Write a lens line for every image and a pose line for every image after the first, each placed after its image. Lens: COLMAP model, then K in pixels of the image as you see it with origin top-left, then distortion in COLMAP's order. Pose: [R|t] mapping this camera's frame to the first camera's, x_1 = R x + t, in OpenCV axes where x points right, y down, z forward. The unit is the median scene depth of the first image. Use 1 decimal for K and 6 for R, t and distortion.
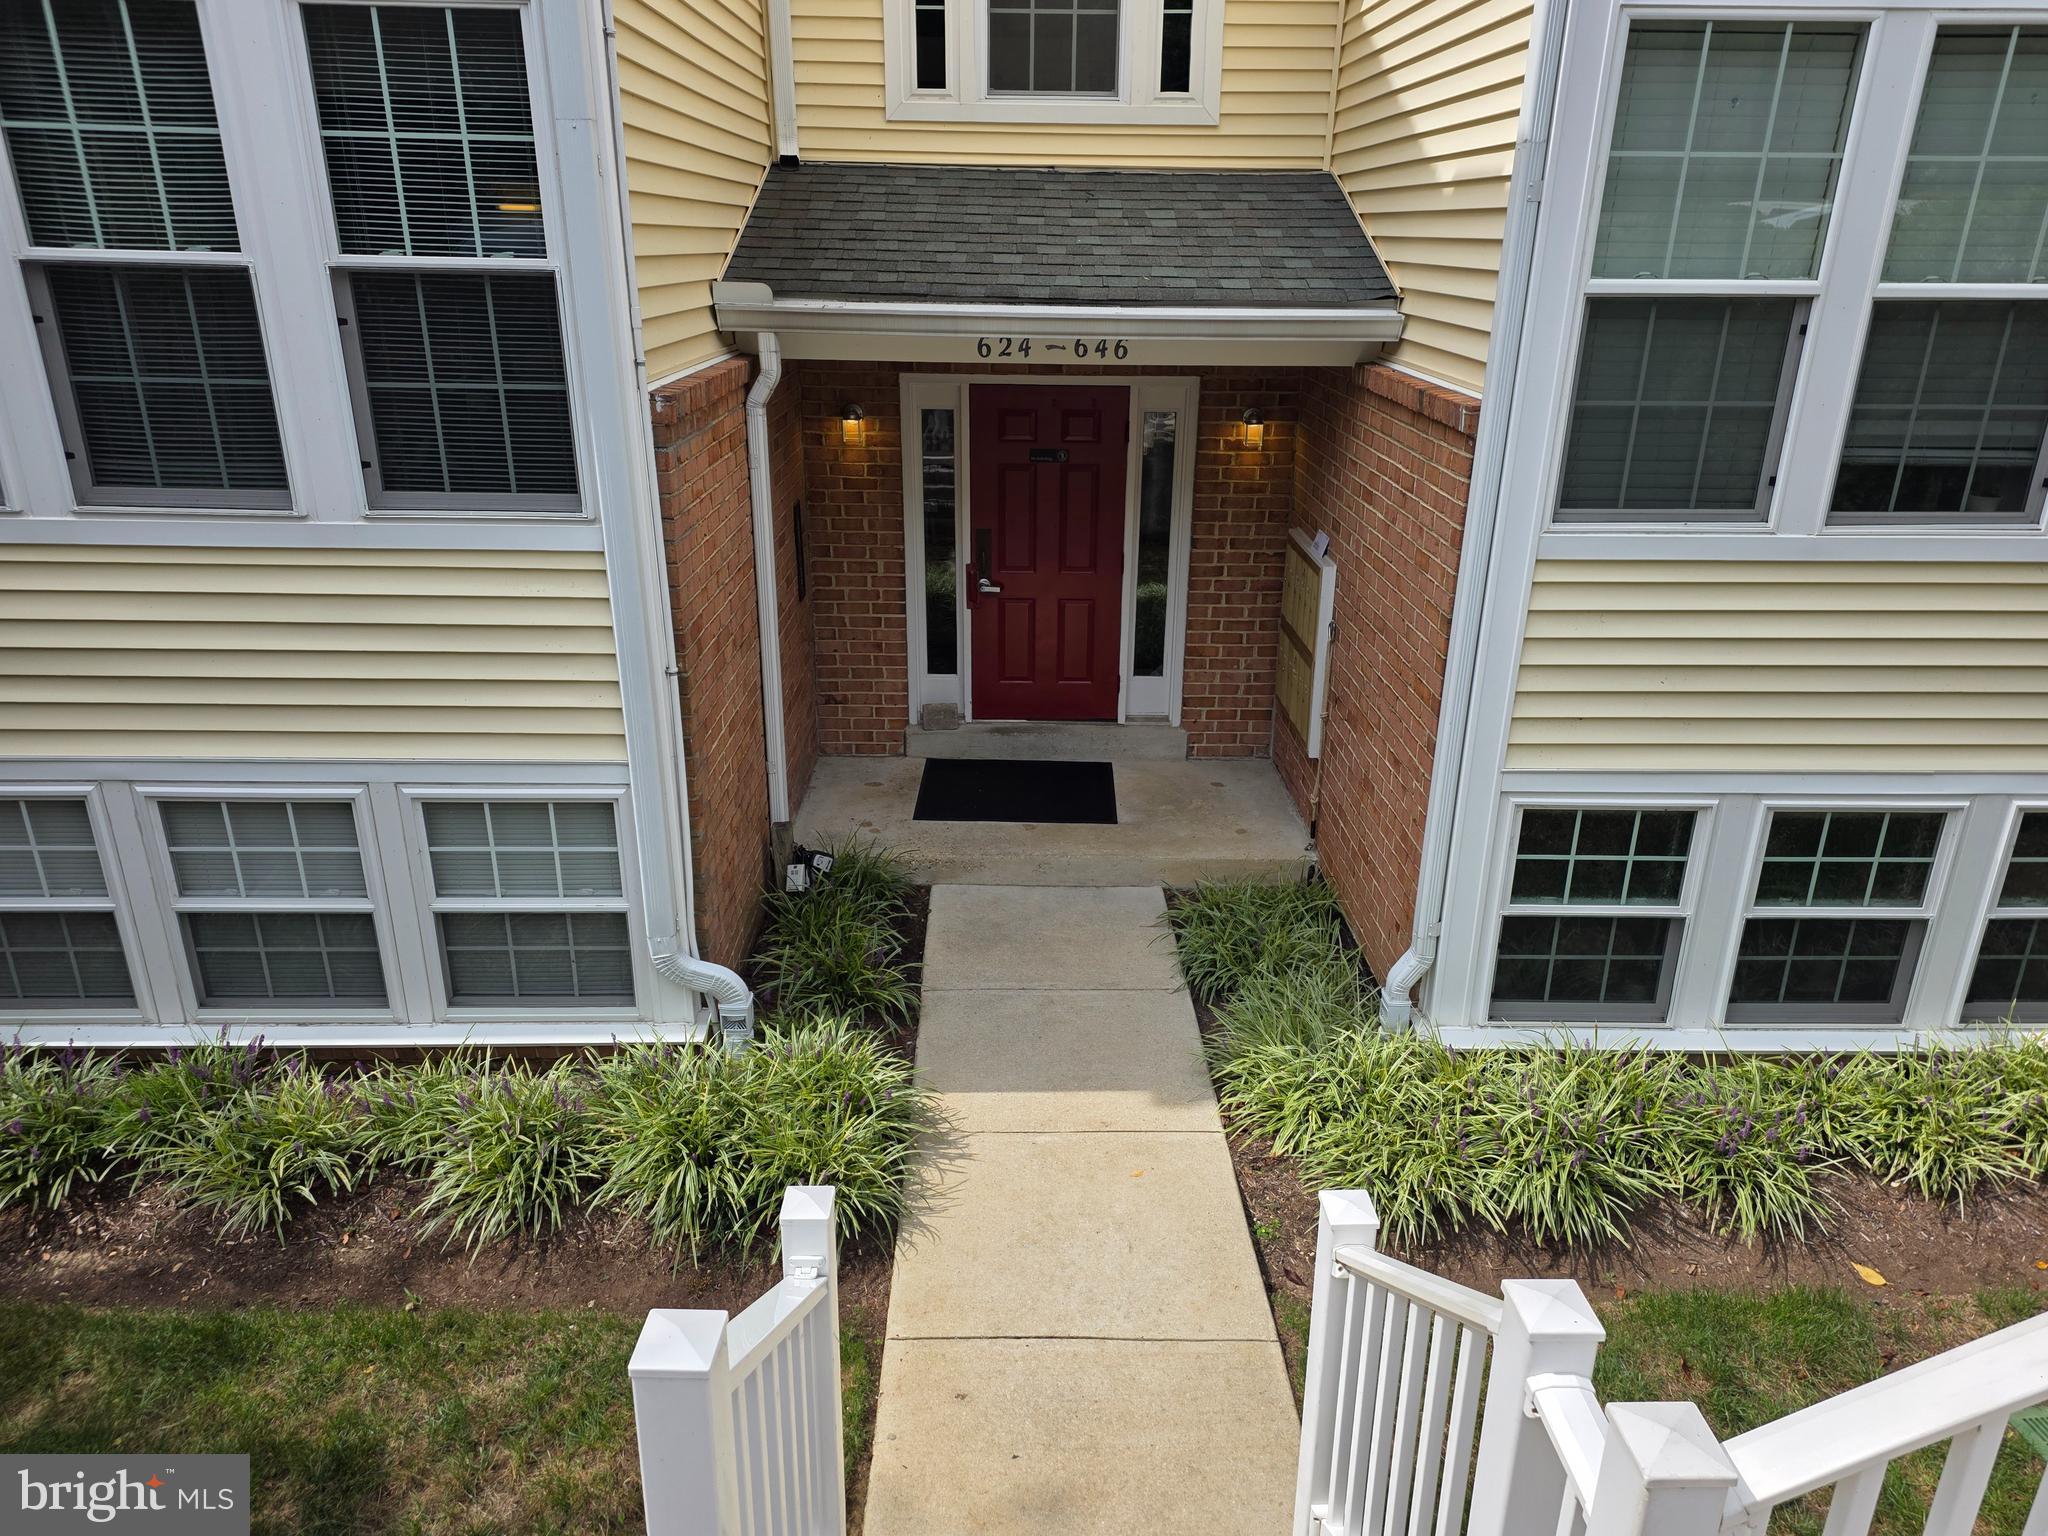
lens RADIAL K [[1353.2, 0, 1018.2], [0, 1353.2, 747.0], [0, 0, 1]] dist [0.105901, -0.072875]
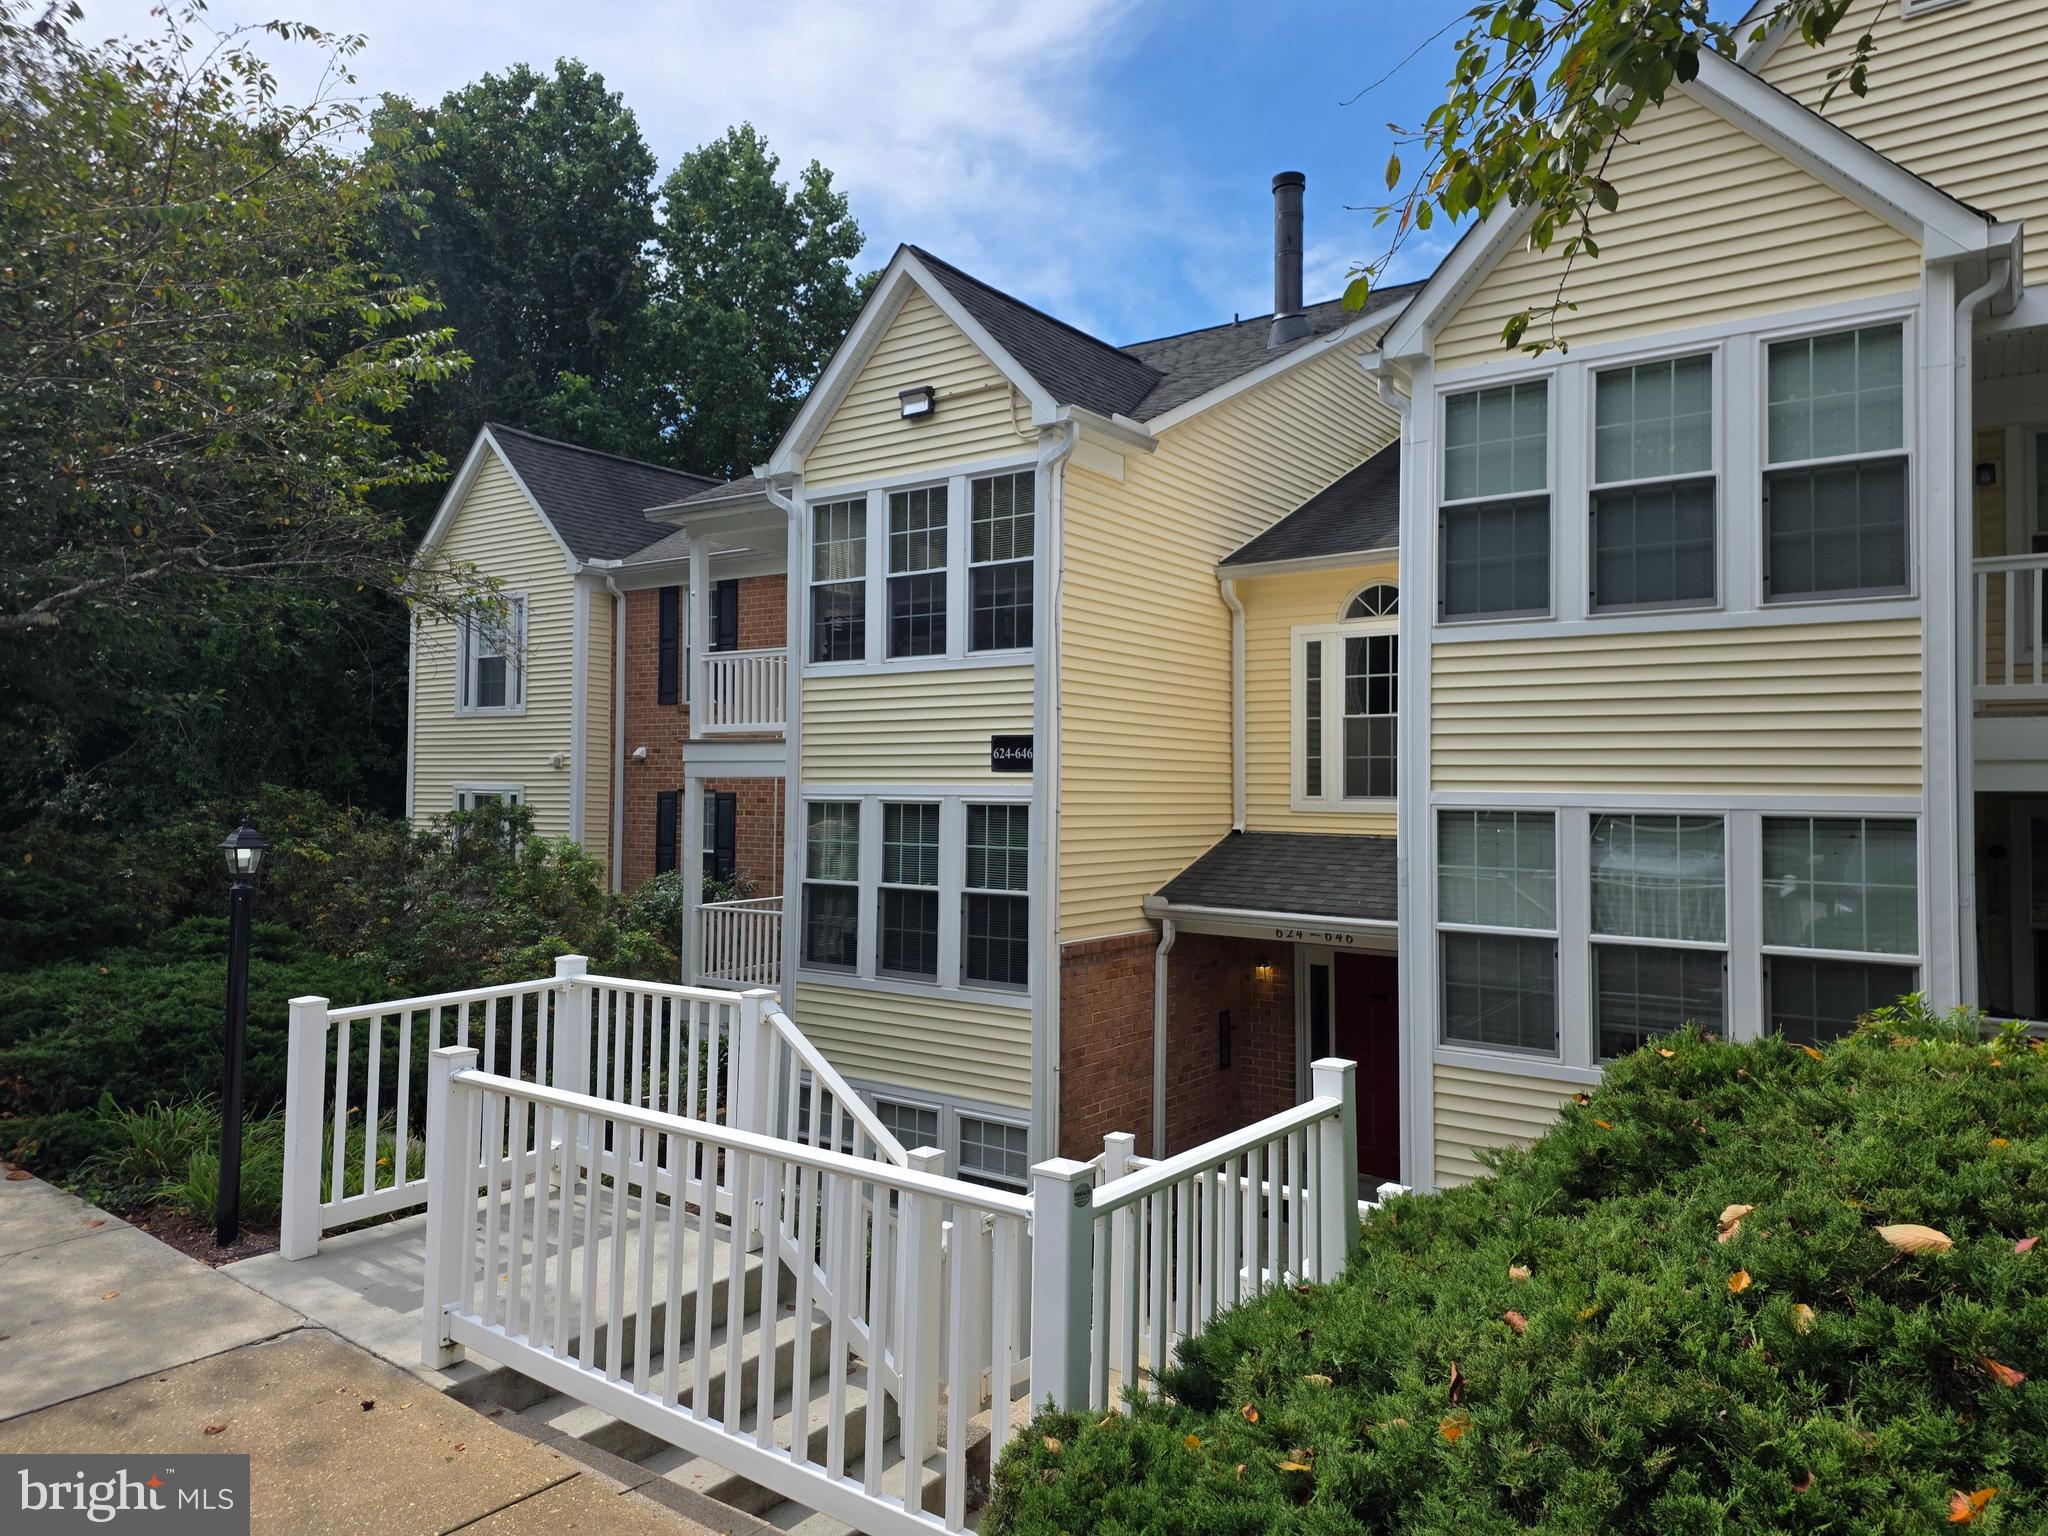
lens RADIAL K [[1353.2, 0, 1018.2], [0, 1353.2, 747.0], [0, 0, 1]] dist [0.105901, -0.072875]
pose [[0.800275, -0.022188, -0.599222, 0.835401], [-0.208637, 0.926571, -0.312948, 0.132919], [0.562166, 0.375464, 0.736883, -0.686791]]
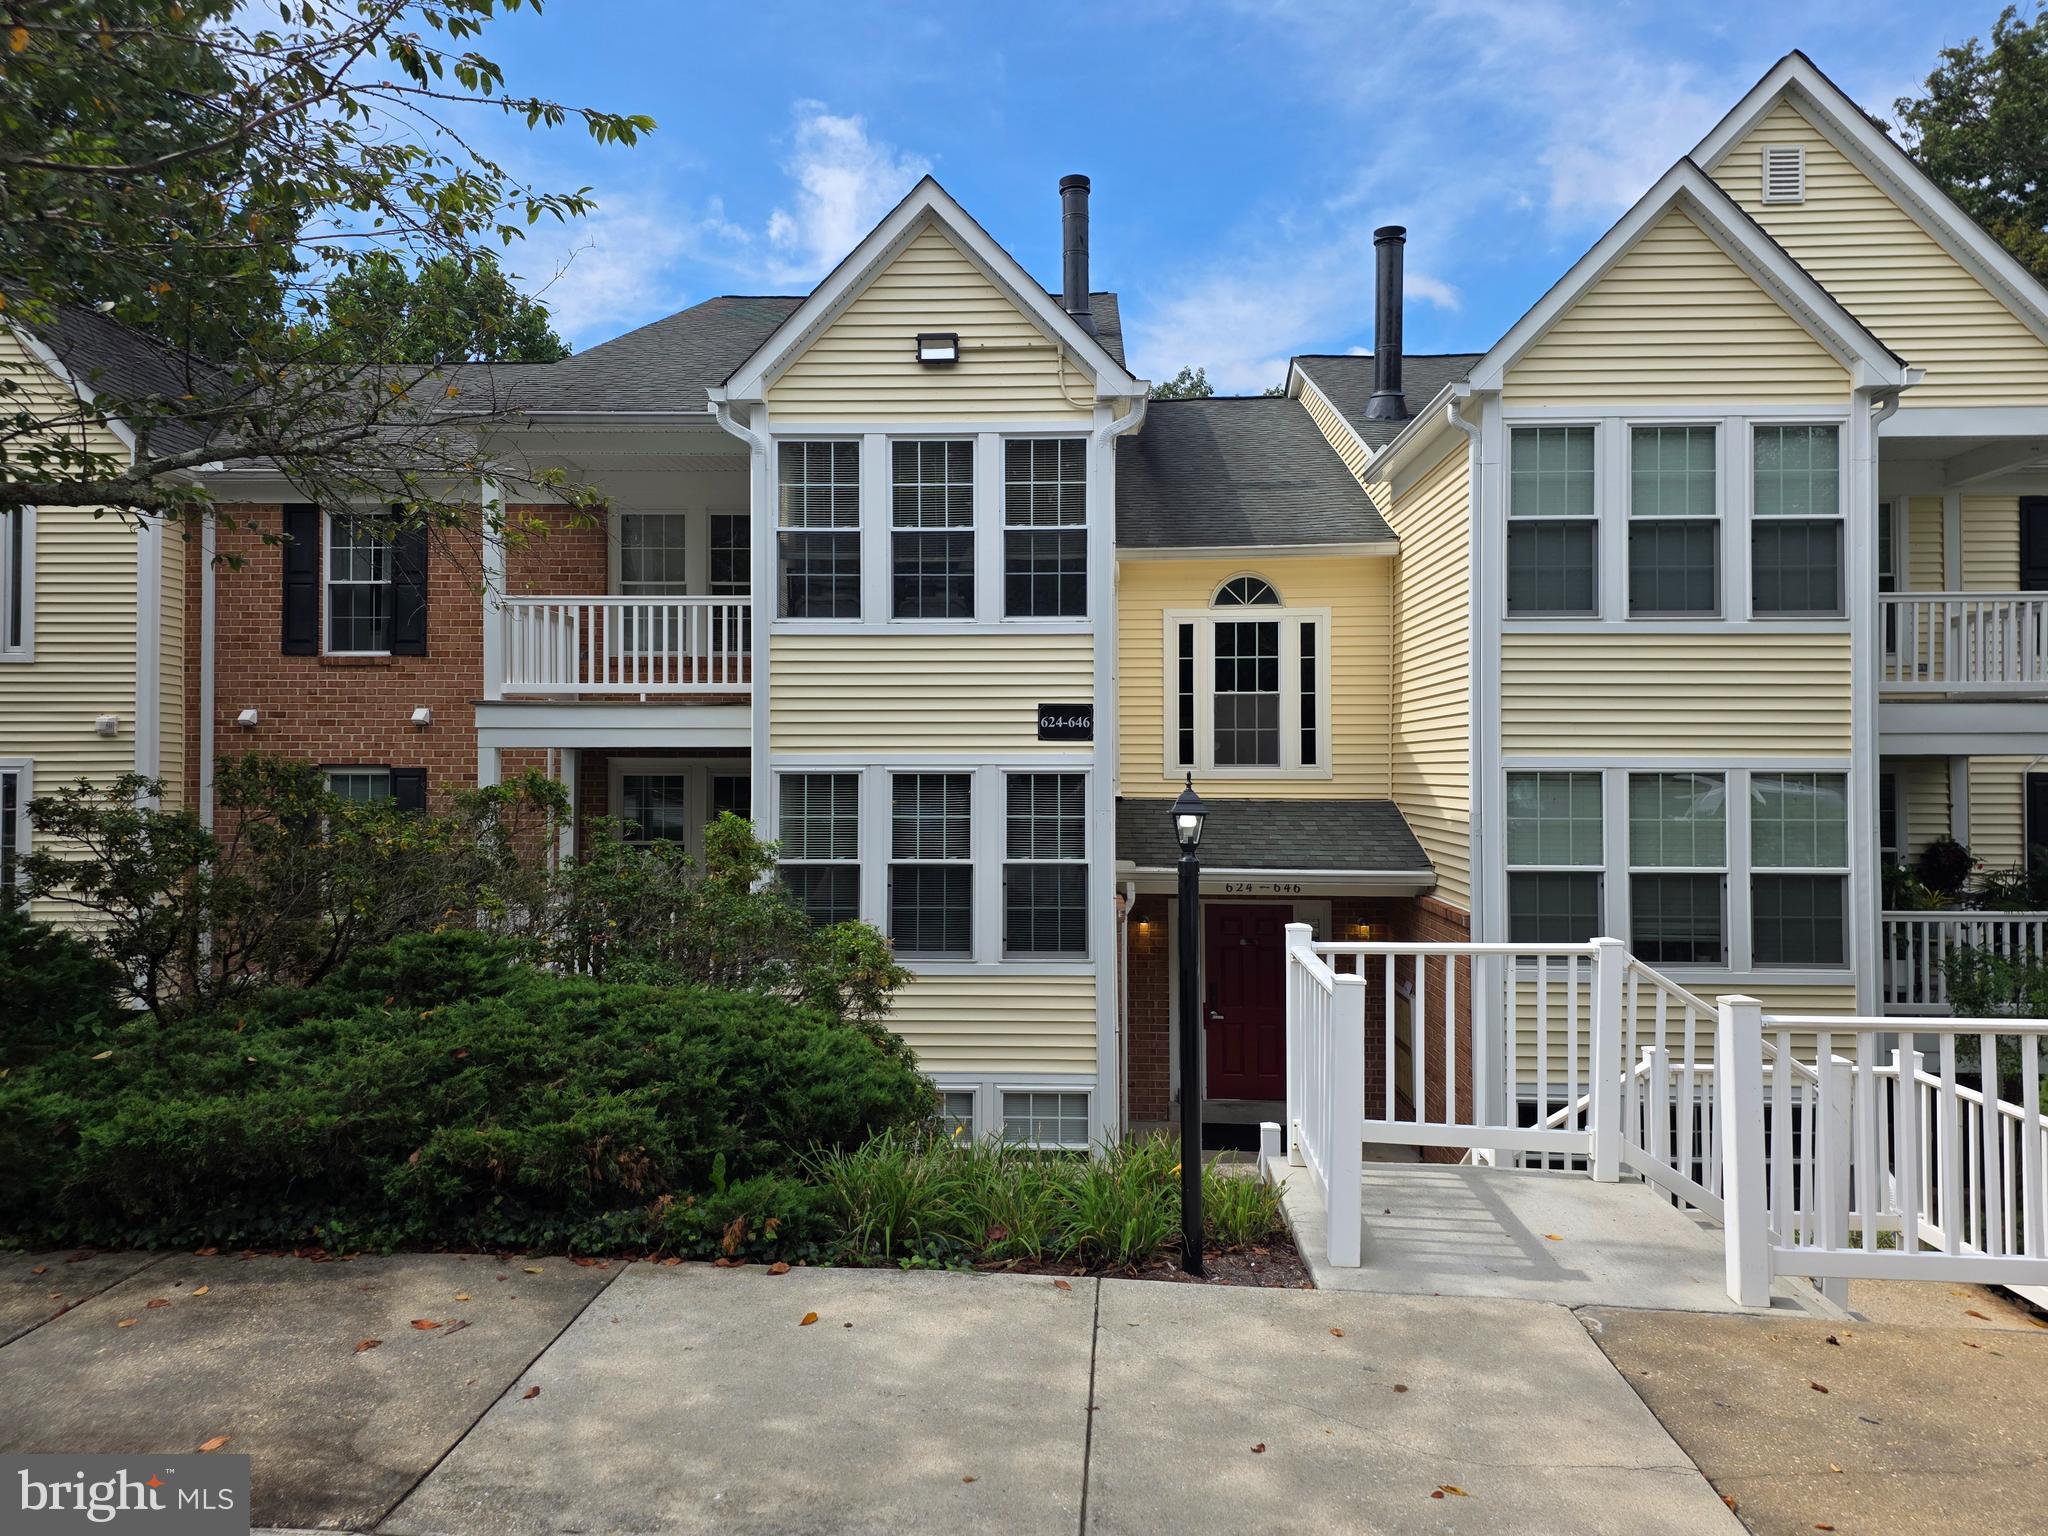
lens RADIAL K [[1353.2, 0, 1018.2], [0, 1353.2, 747.0], [0, 0, 1]] dist [0.105901, -0.072875]
pose [[0.998605, -0.010625, -0.051729, -0.242816], [-0.008958, 0.931272, -0.364214, 0.266219], [0.052043, 0.364169, 0.929878, -1.026733]]
